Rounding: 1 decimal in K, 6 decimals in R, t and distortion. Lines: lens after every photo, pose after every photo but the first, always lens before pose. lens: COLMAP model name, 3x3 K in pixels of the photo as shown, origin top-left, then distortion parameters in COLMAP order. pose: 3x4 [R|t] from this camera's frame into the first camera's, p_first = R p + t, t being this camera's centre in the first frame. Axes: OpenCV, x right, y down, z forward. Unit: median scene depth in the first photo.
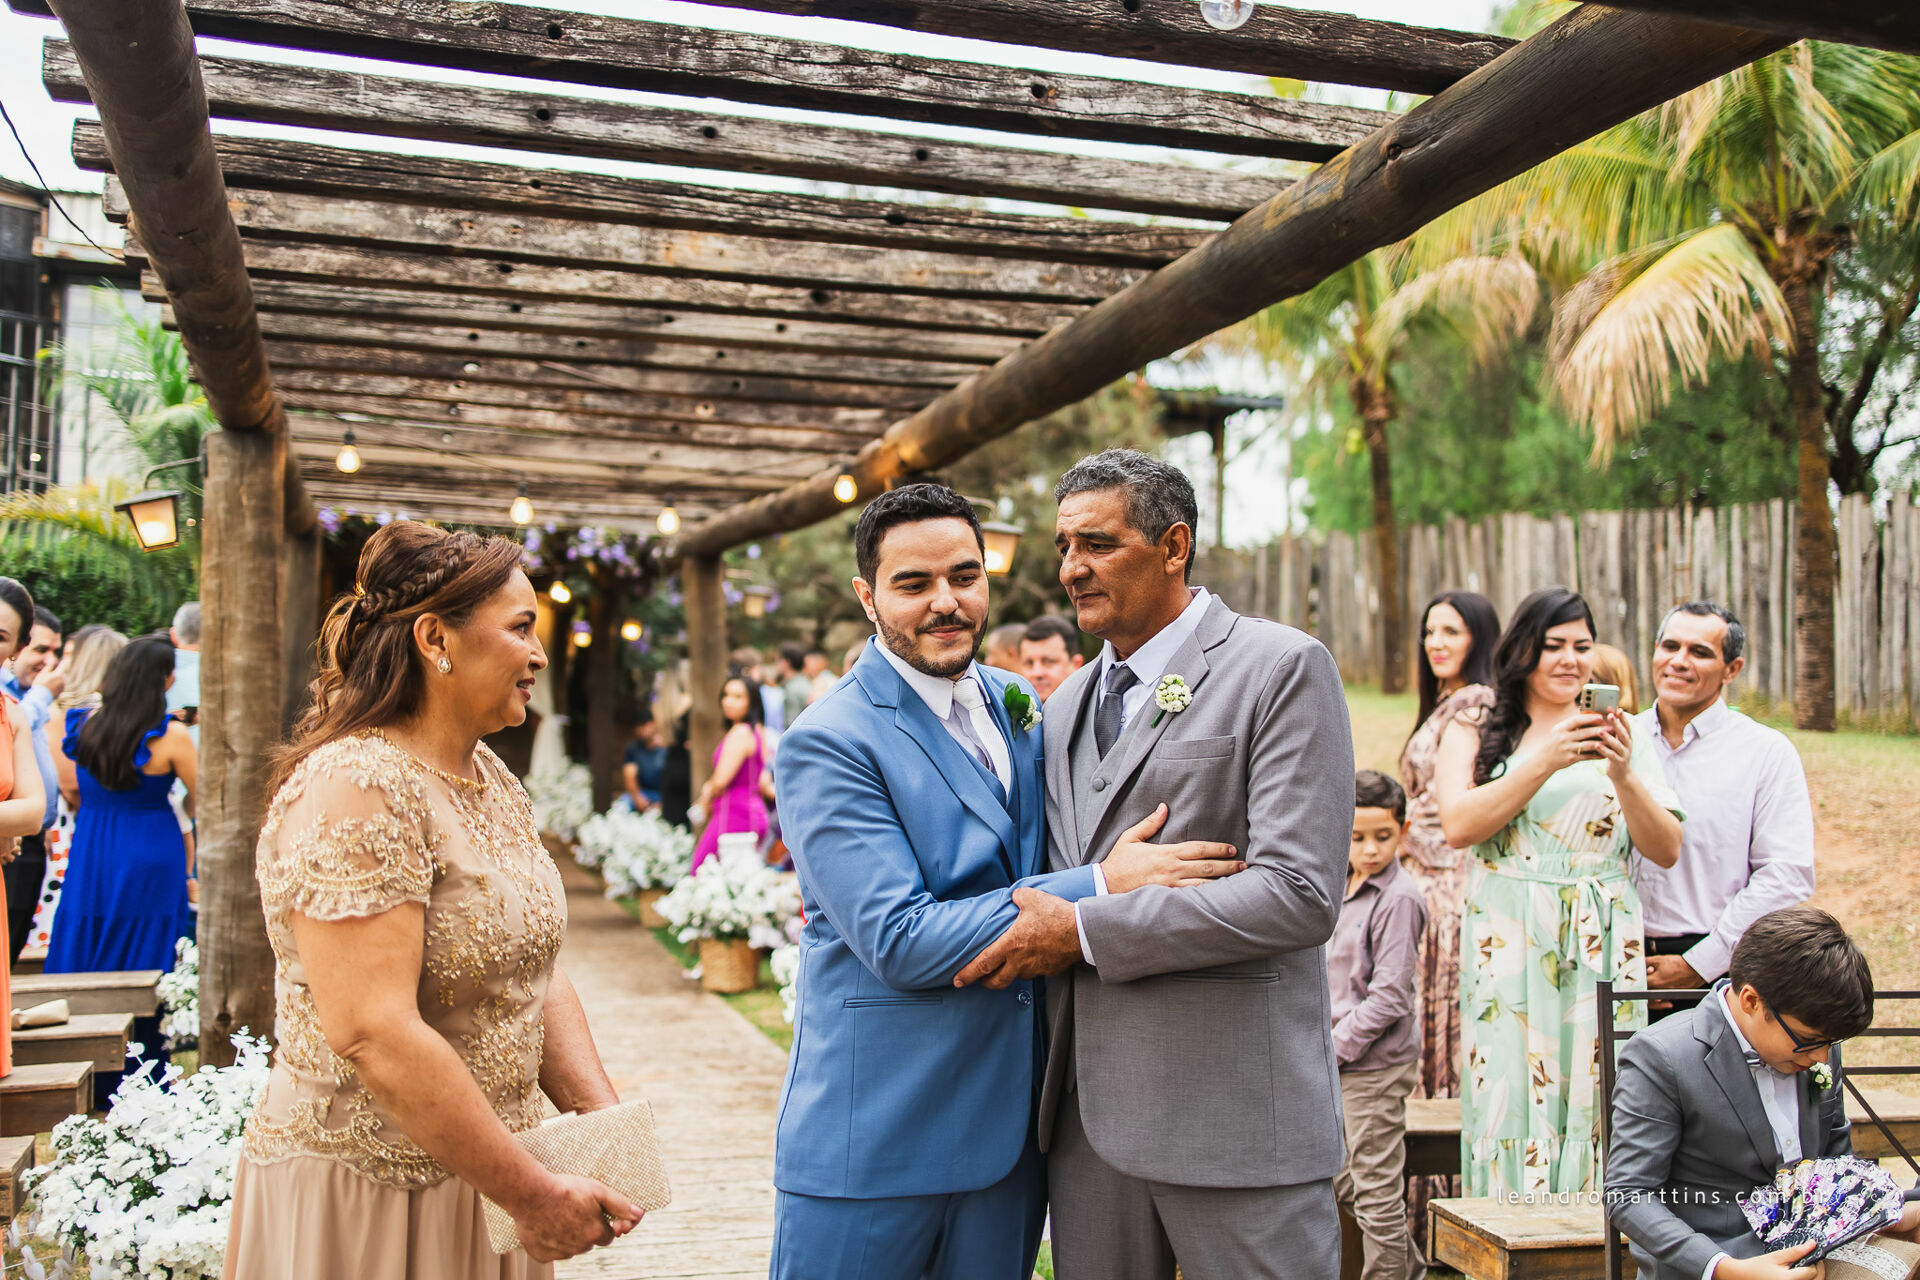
lens RADIAL K [[1889.8, 0, 960.0], [0, 1889.8, 640.0], [0, 0, 1]] dist [-0.000775, 0.019297]
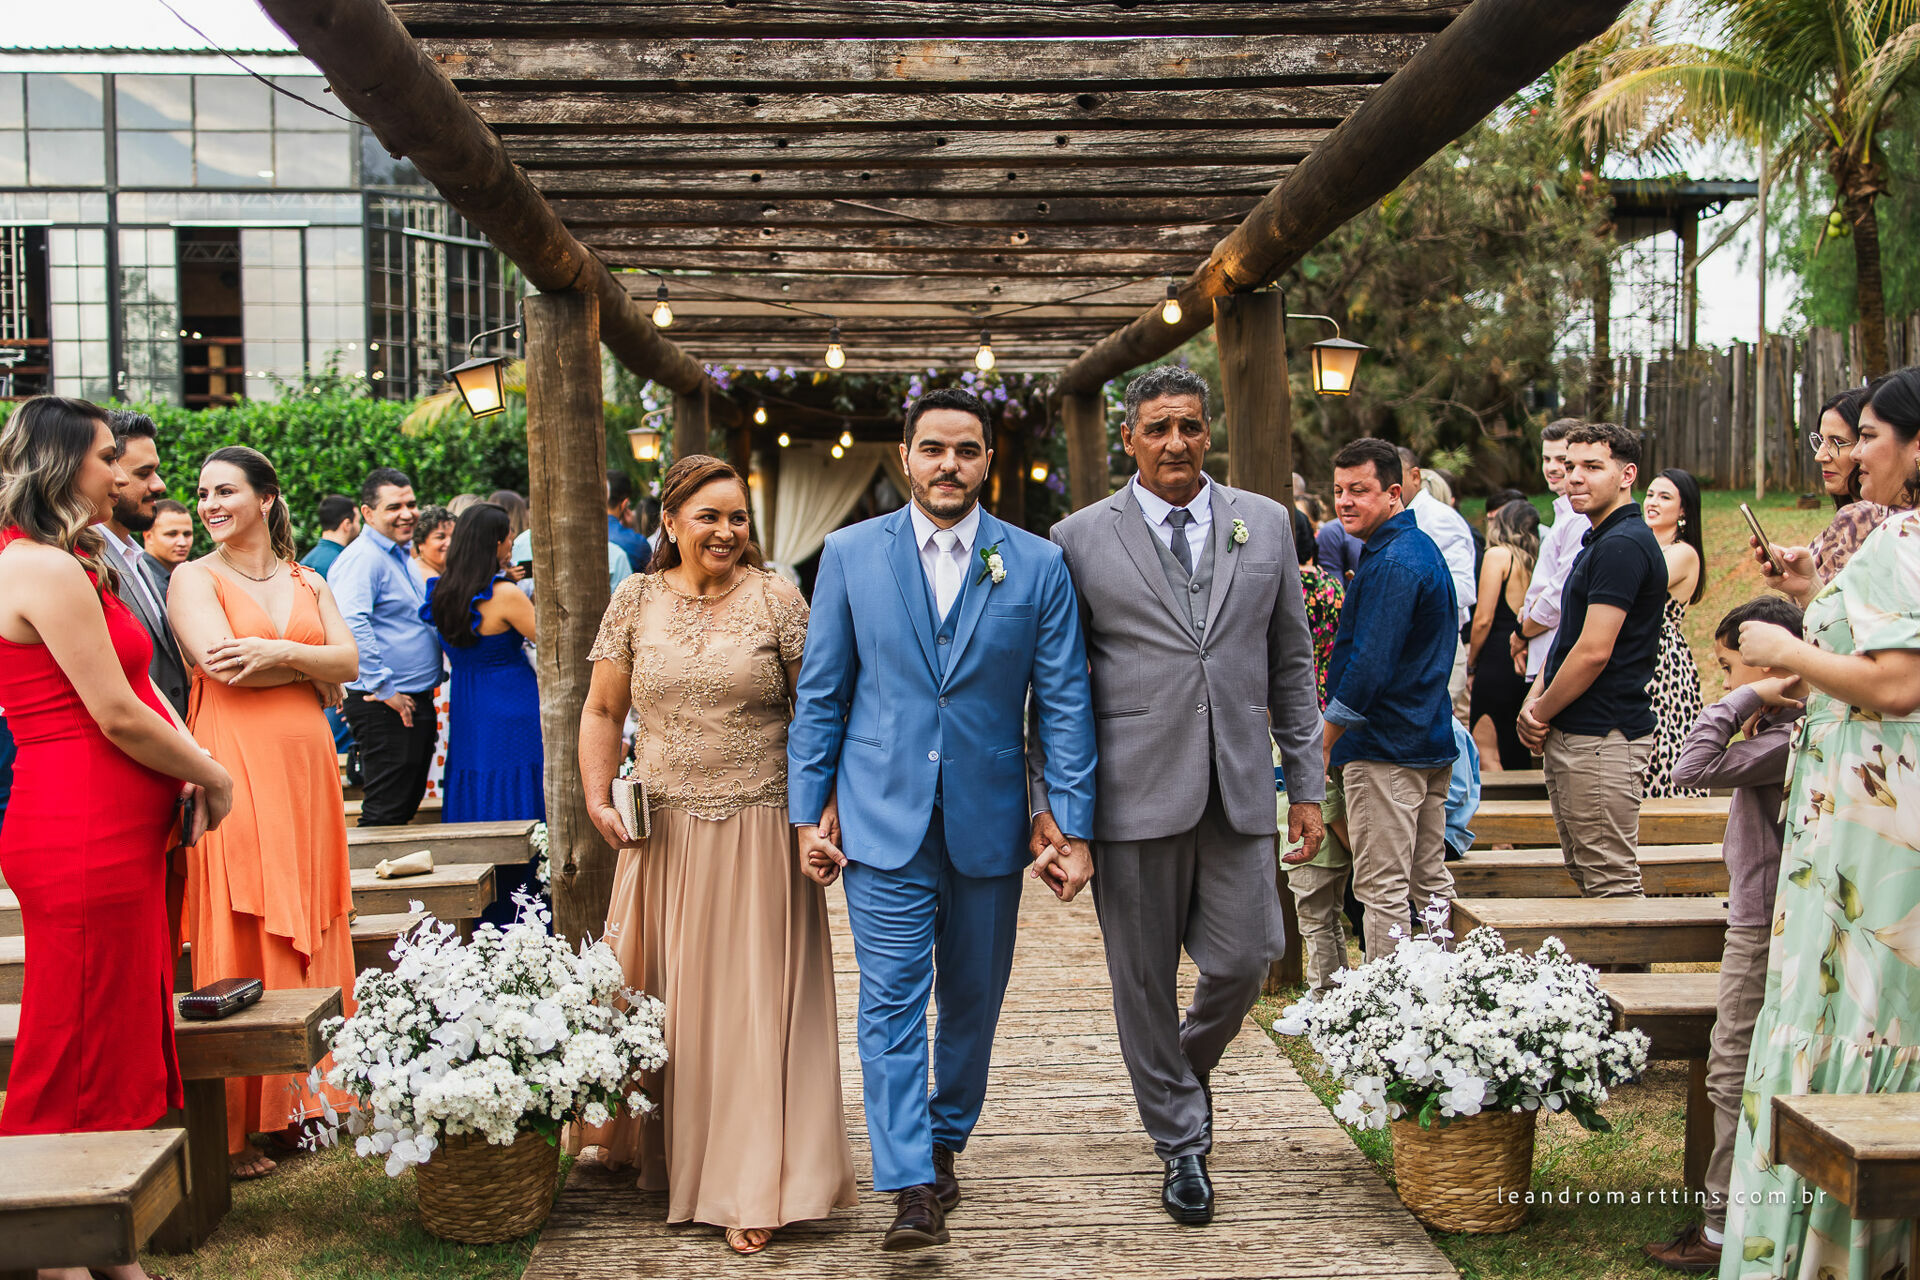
lens RADIAL K [[1889.8, 0, 960.0], [0, 1889.8, 640.0], [0, 0, 1]] dist [-0.000775, 0.019297]
pose [[0.971058, -0.025435, -0.237485, 0.080029], [0.045930, 0.995642, 0.081168, 0.002019], [0.234386, -0.089727, 0.967994, 0.072963]]
